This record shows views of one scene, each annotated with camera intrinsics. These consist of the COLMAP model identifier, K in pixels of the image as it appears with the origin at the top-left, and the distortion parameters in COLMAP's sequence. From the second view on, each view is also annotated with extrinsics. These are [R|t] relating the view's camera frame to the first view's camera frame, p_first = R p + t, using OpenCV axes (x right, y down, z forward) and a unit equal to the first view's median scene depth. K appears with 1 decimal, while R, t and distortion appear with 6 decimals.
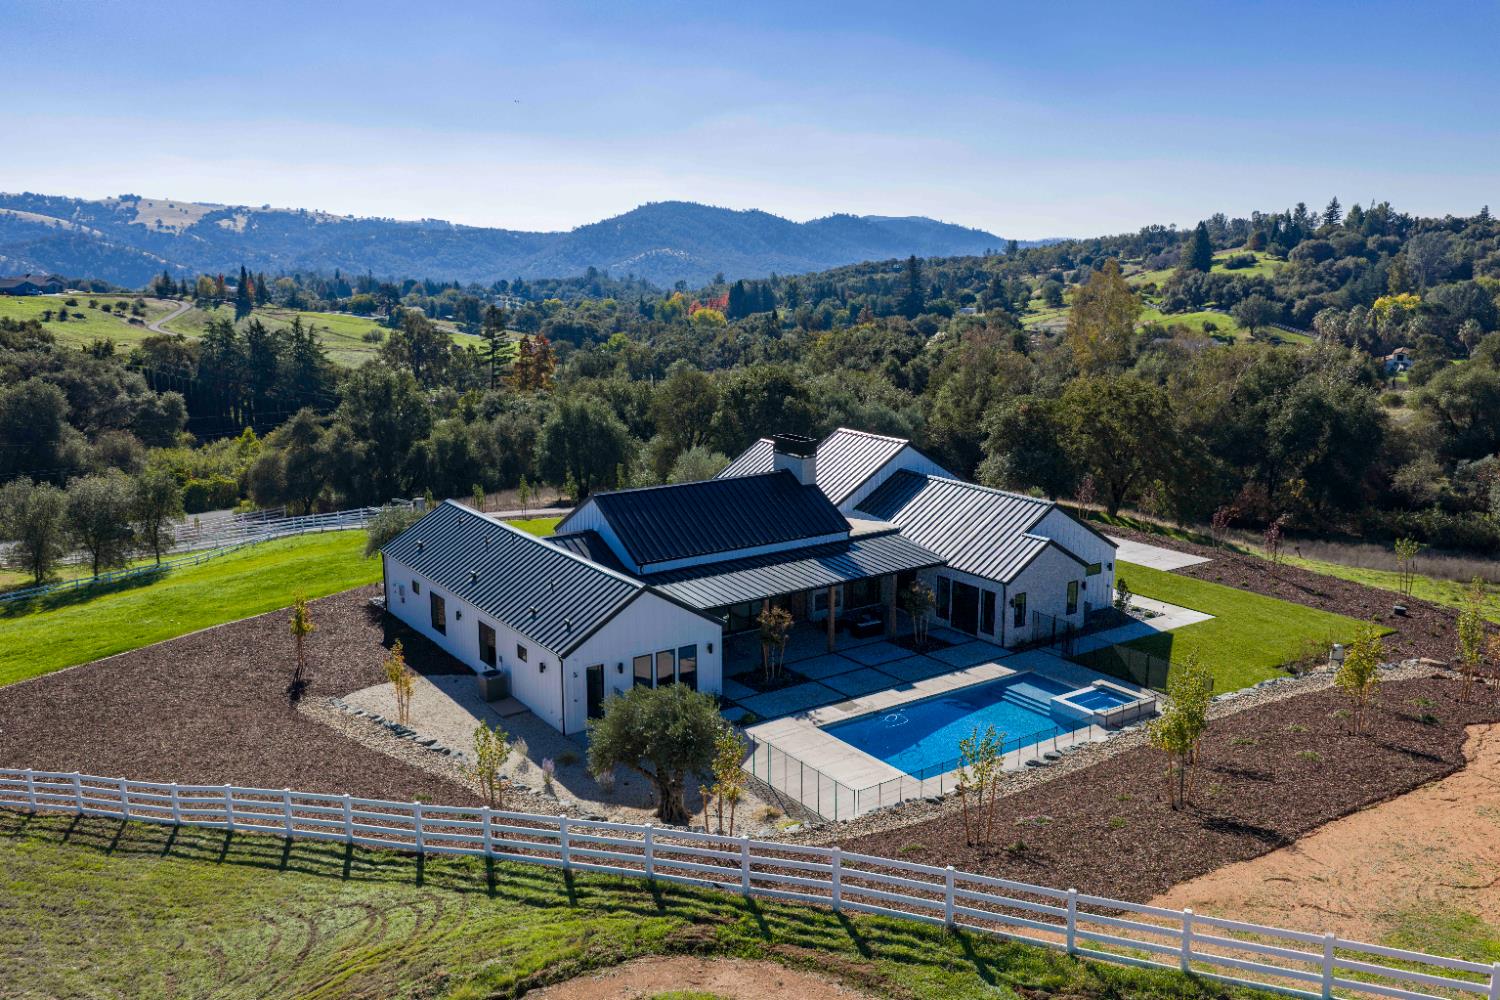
lens RADIAL K [[1245.7, 0, 750.0], [0, 1245.7, 500.0], [0, 0, 1]] dist [0.019807, -0.031592]
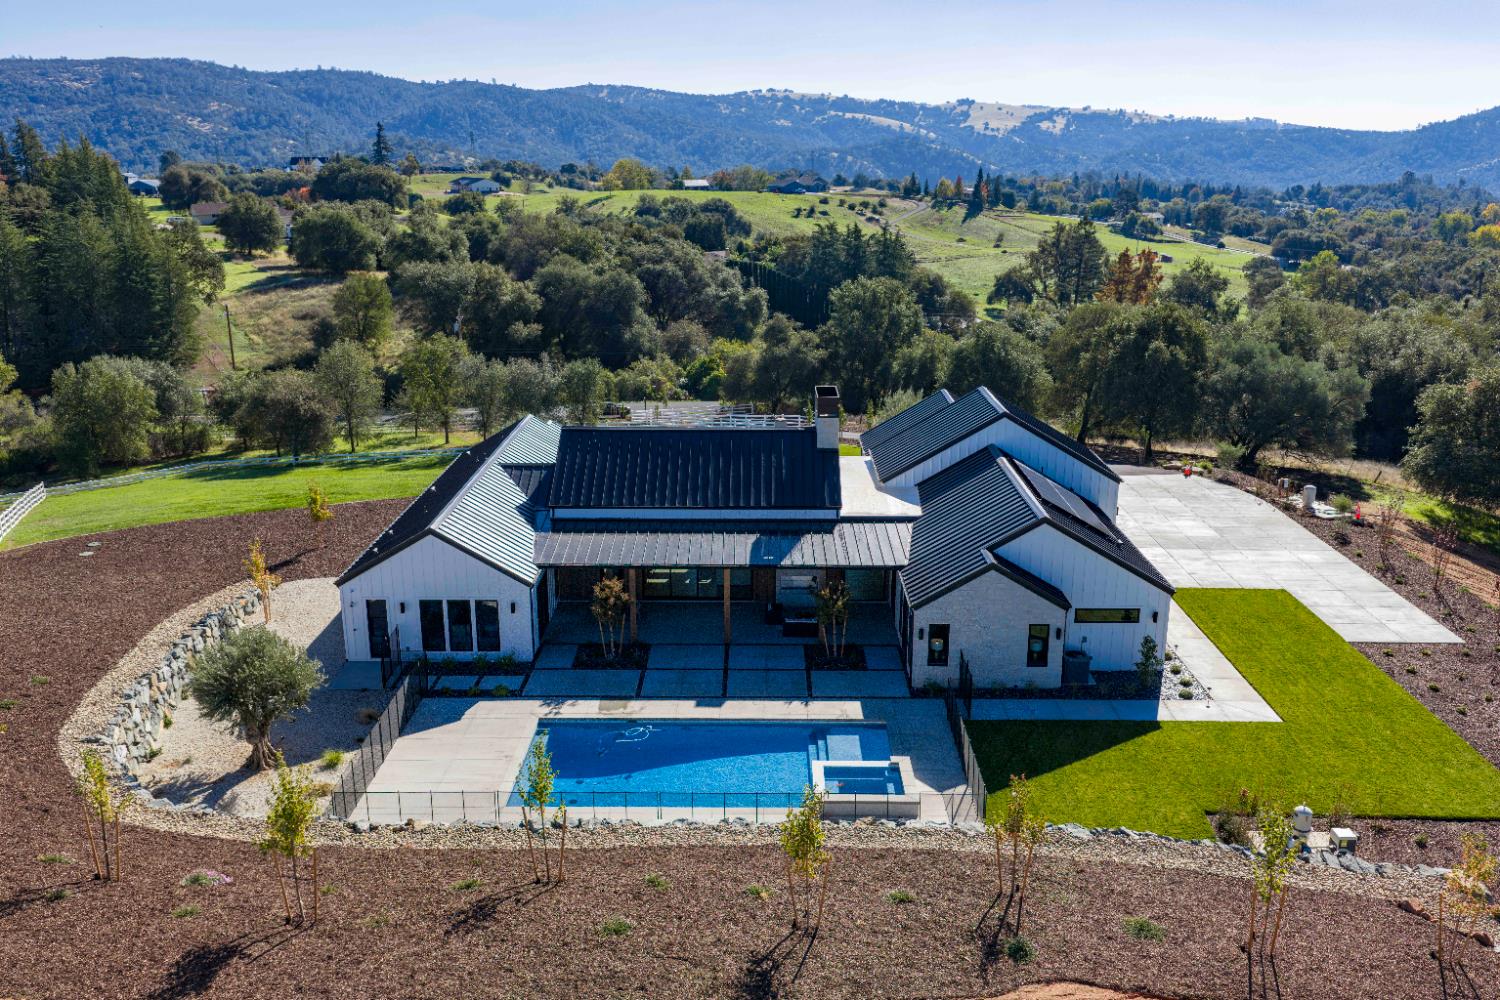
lens RADIAL K [[1245.7, 0, 750.0], [0, 1245.7, 500.0], [0, 0, 1]] dist [0.019807, -0.031592]
pose [[0.812527, 0.158916, -0.560843, 0.025309], [-0.116520, 0.986982, 0.110855, -0.003427], [0.571159, -0.024723, 0.820467, 0.013955]]
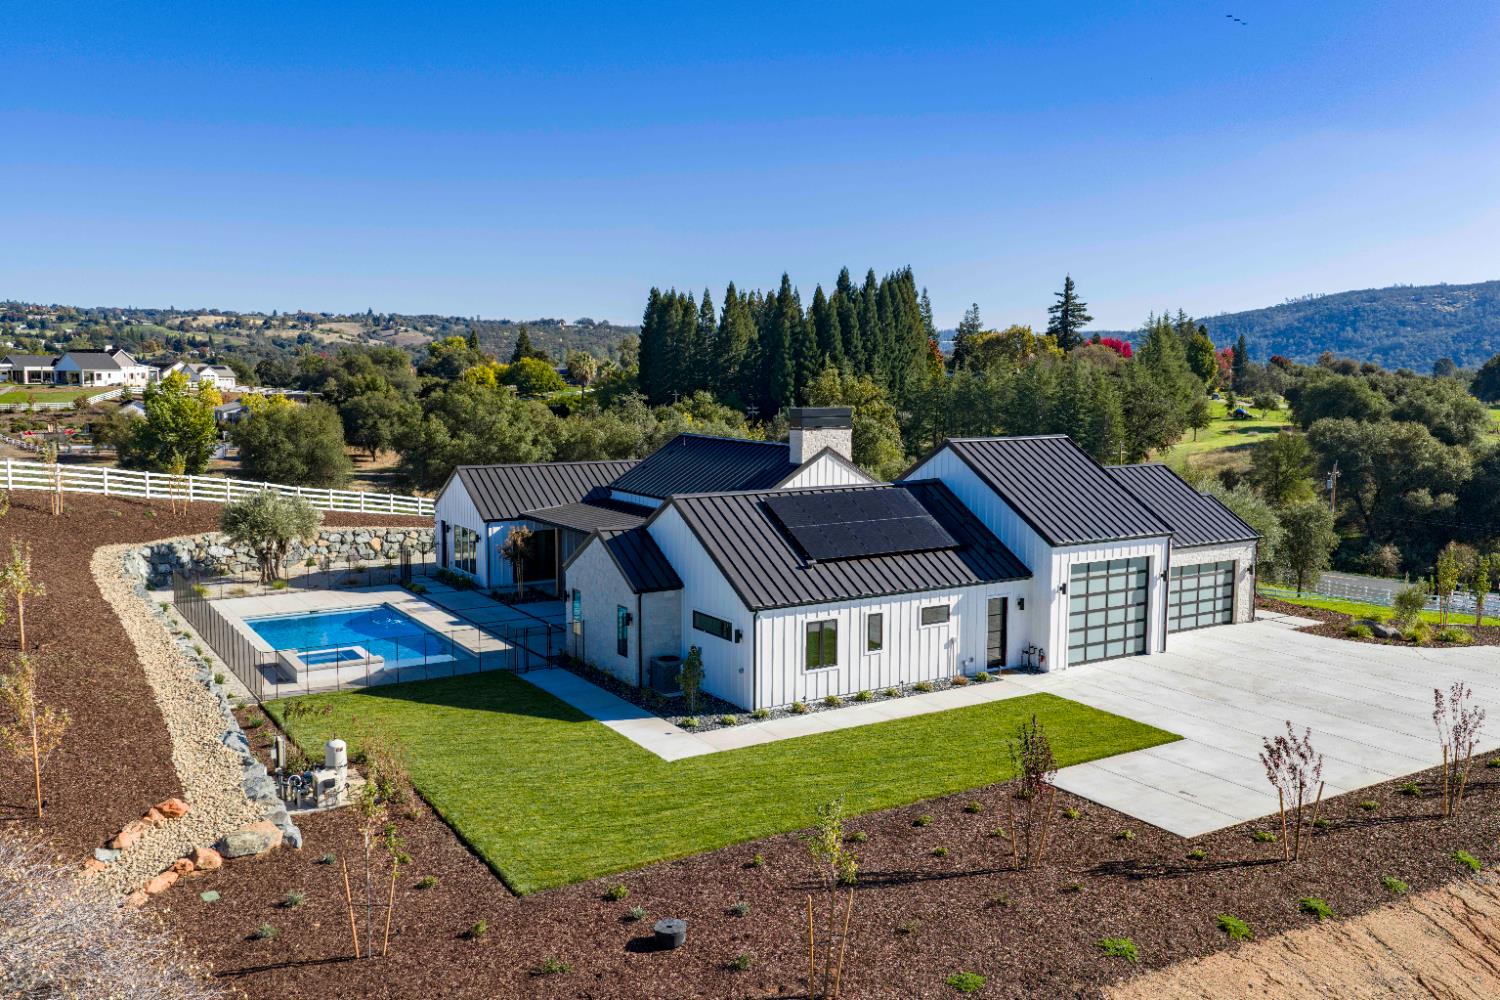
lens RADIAL K [[1245.7, 0, 750.0], [0, 1245.7, 500.0], [0, 0, 1]] dist [0.019807, -0.031592]
pose [[-0.049622, 0.105172, -0.993215, 0.044113], [-0.204950, 0.972206, 0.113186, -0.003873], [0.977514, 0.209176, -0.026688, 0.051717]]
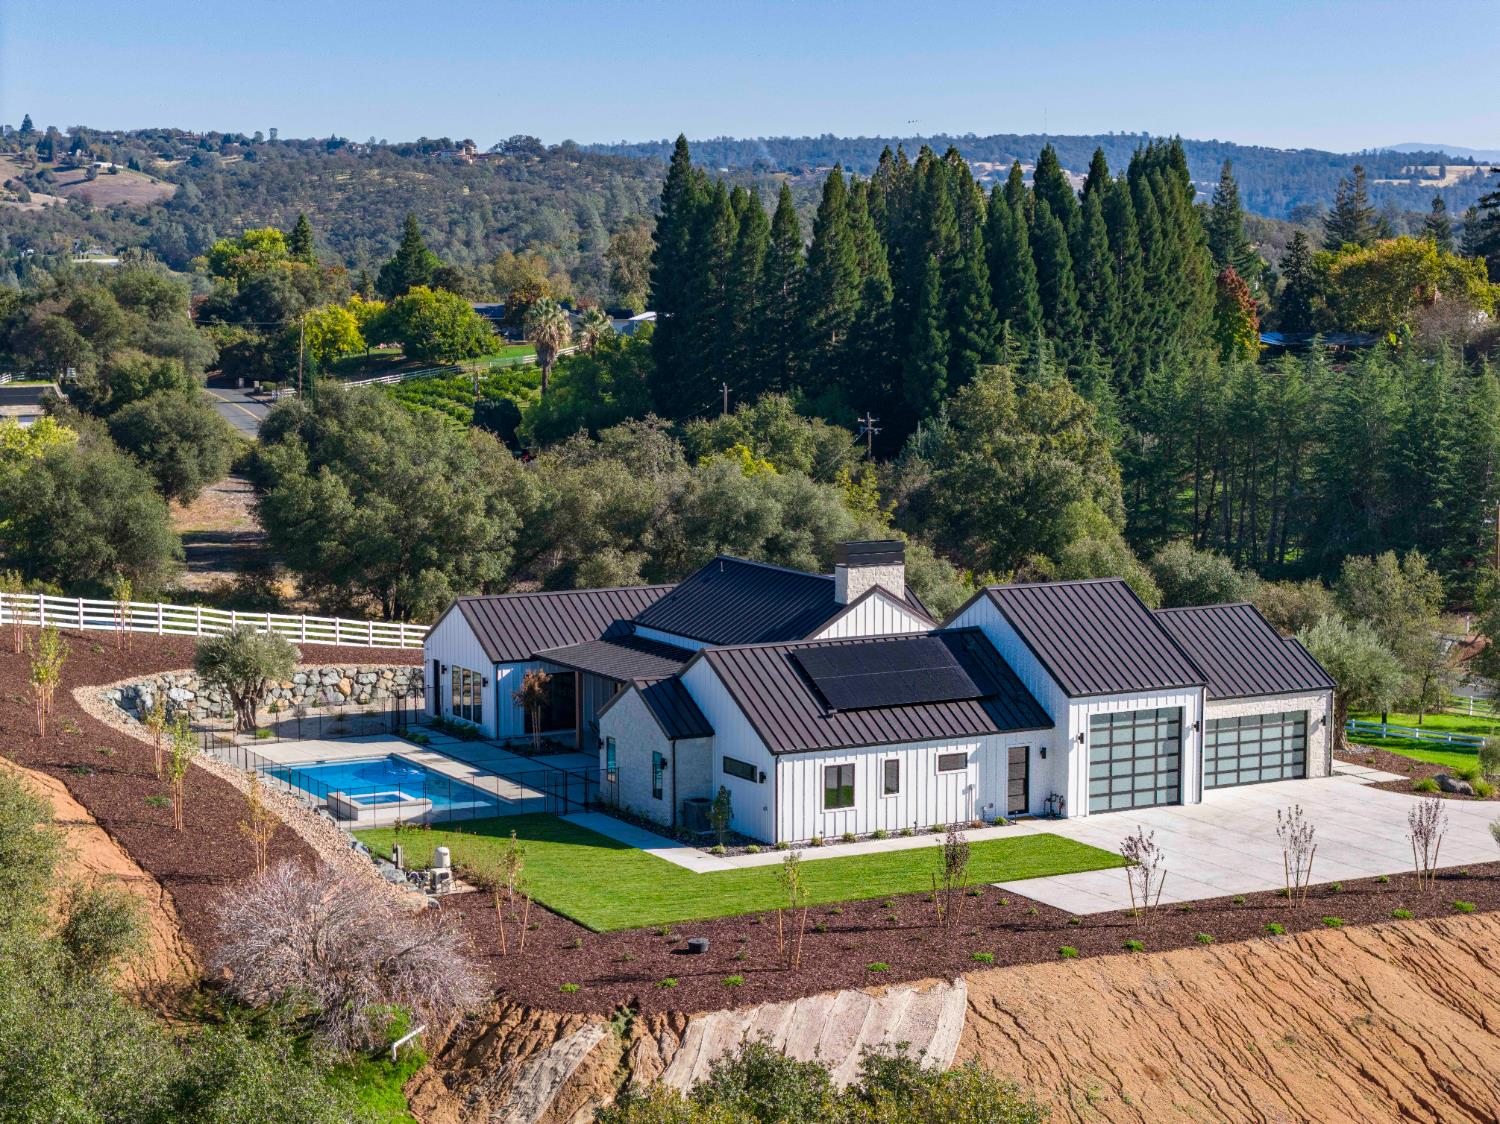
lens RADIAL K [[3052.3, 0, 750.0], [0, 3052.3, 562.0], [0, 0, 1]] dist [-0.256725, 1.584038]
pose [[-0.103618, 0.106425, -0.988907, 0.095208], [-0.200436, 0.971627, 0.125568, -0.013102], [0.974212, 0.211224, -0.079347, 0.056287]]
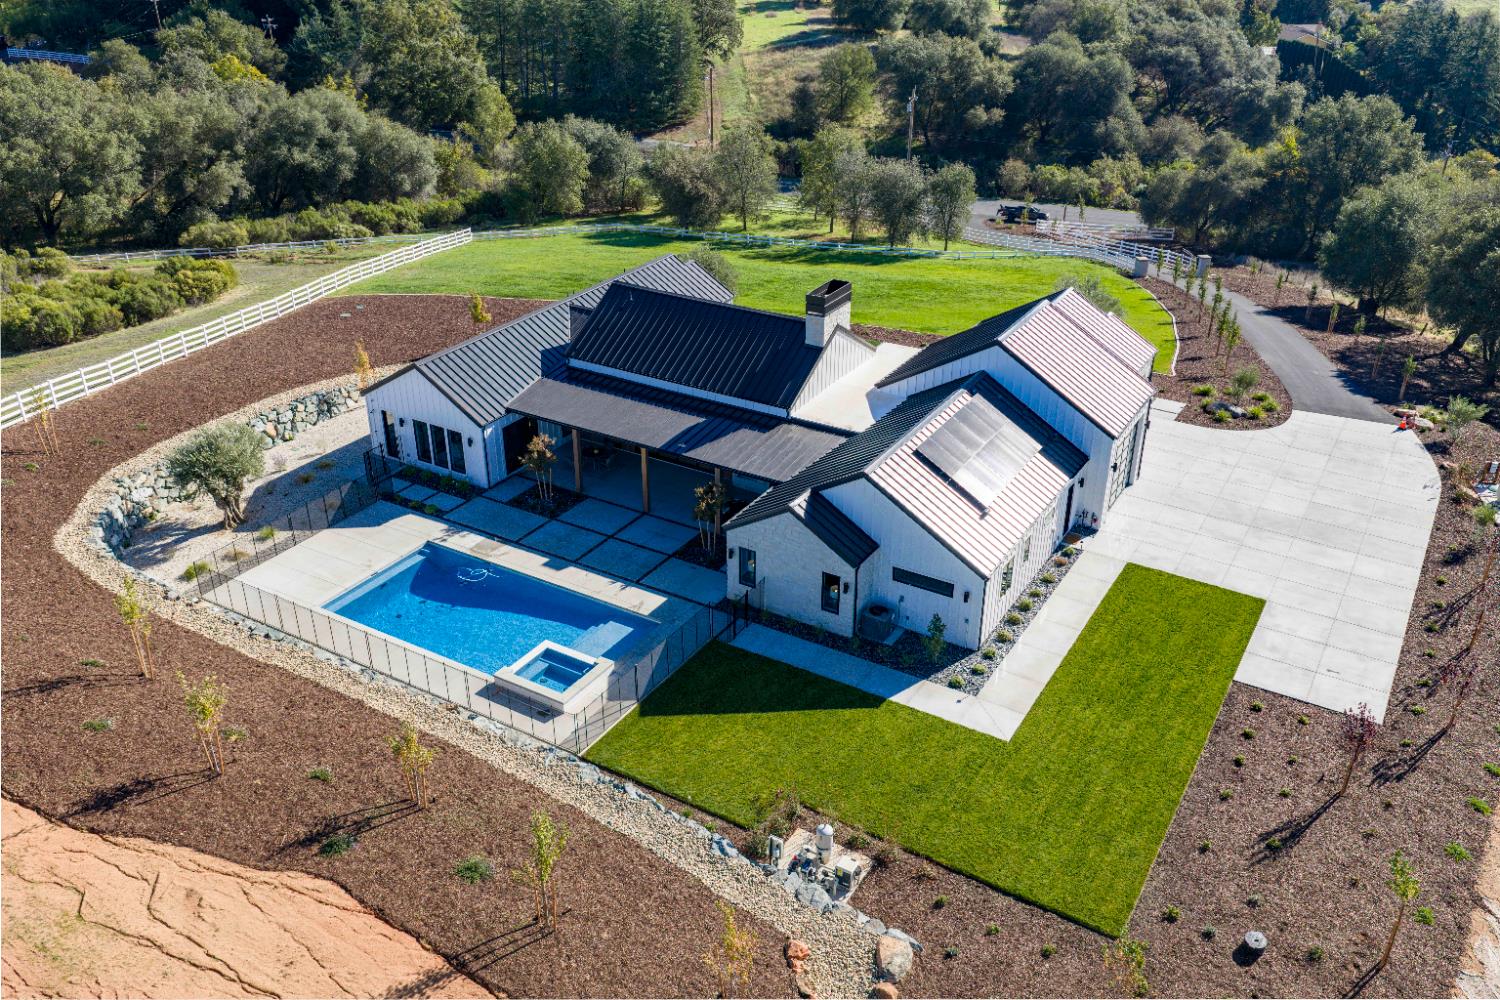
lens RADIAL K [[1245.7, 0, 750.0], [0, 1245.7, 500.0], [0, 0, 1]] dist [0.019807, -0.031592]
pose [[0.405140, 0.422603, -0.810721, 0.039990], [-0.184942, 0.906306, 0.380007, -0.012155], [0.895354, -0.004020, 0.445338, 0.029935]]
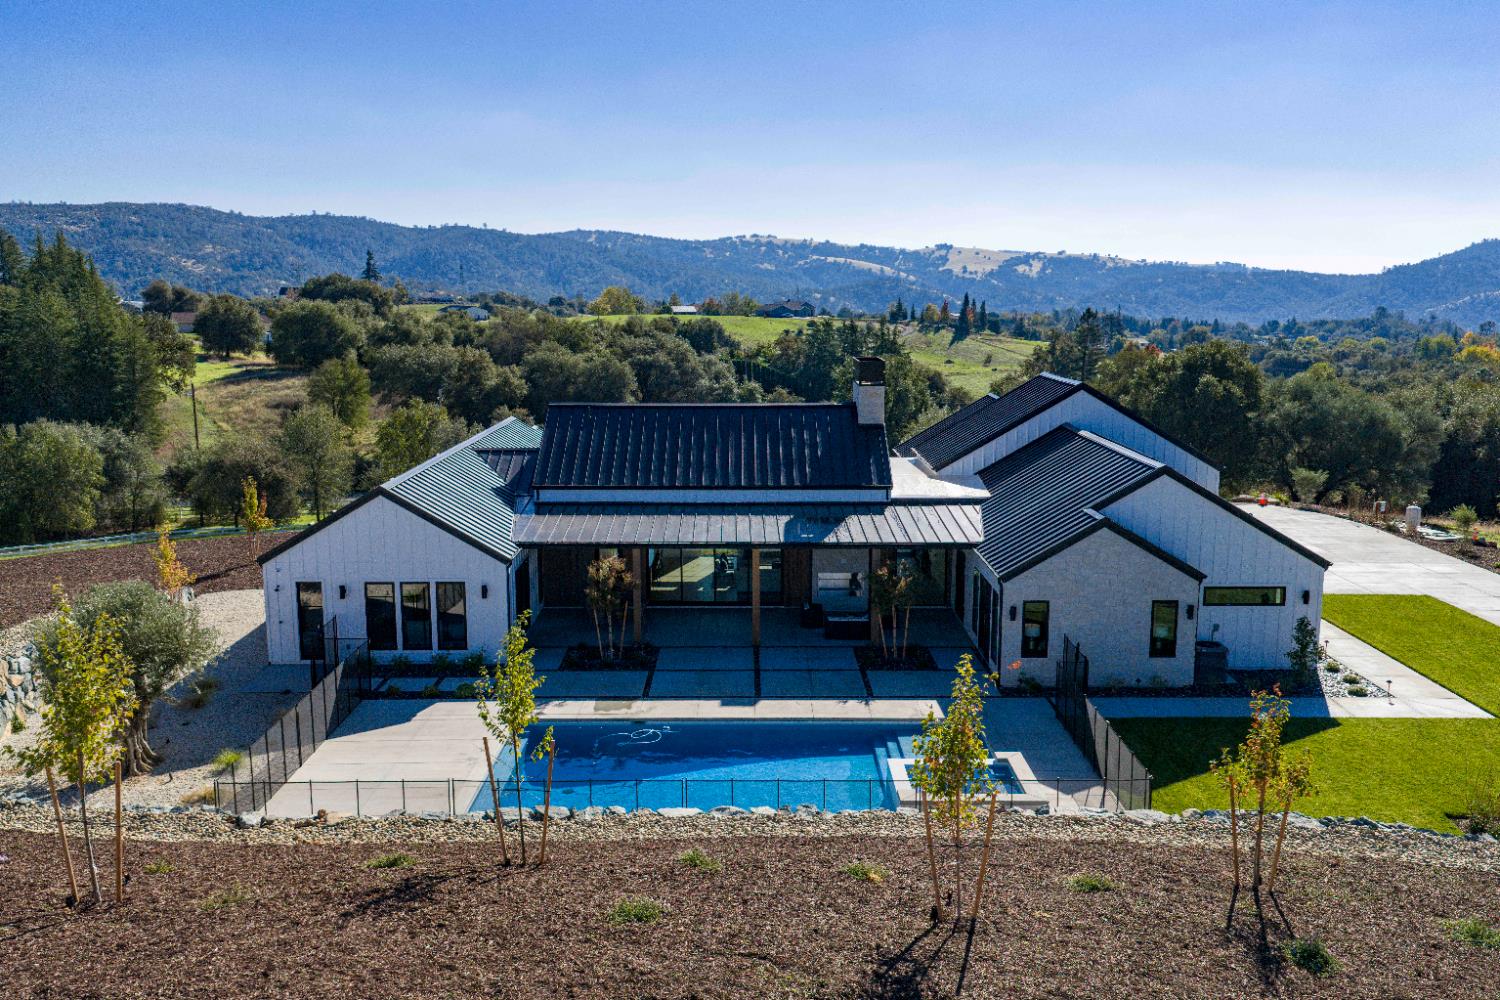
lens RADIAL K [[1245.7, 0, 750.0], [0, 1245.7, 500.0], [0, 0, 1]] dist [0.019807, -0.031592]
pose [[0.819875, 0.094299, -0.564724, 0.020412], [-0.114423, 0.993432, -0.000235, 0.001978], [0.560993, 0.064810, 0.825280, 0.019808]]
